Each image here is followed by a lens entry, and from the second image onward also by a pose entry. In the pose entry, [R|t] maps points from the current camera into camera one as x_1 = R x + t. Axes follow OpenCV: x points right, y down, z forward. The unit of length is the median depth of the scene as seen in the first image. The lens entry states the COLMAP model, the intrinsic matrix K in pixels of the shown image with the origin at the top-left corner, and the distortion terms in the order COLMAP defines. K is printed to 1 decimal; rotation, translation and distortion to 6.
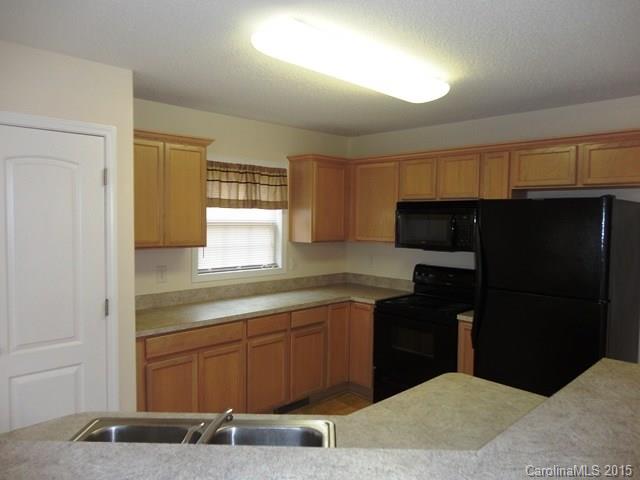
lens RADIAL K [[473.6, 0, 321.0], [0, 473.6, 241.5], [0, 0, 1]] dist [0.013214, 0.004015]
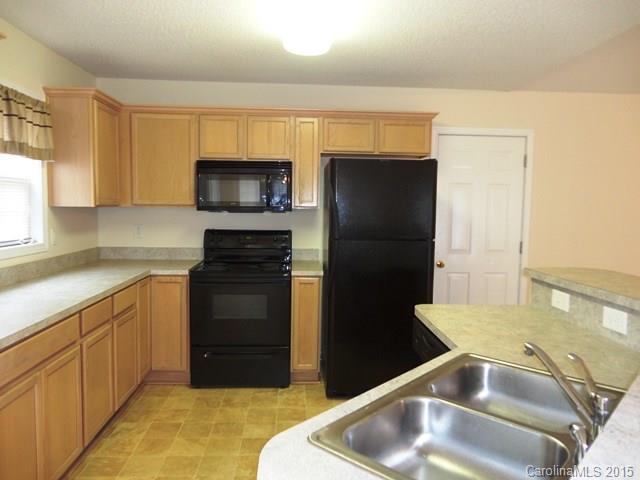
lens RADIAL K [[473.6, 0, 320.8], [0, 473.6, 238.1], [0, 0, 1]] dist [0.013214, 0.004015]
pose [[0.665615, -0.058771, 0.743977, -0.357993], [0.033234, 0.998240, 0.049123, 0.027913], [-0.745555, -0.007972, 0.666397, 0.217398]]
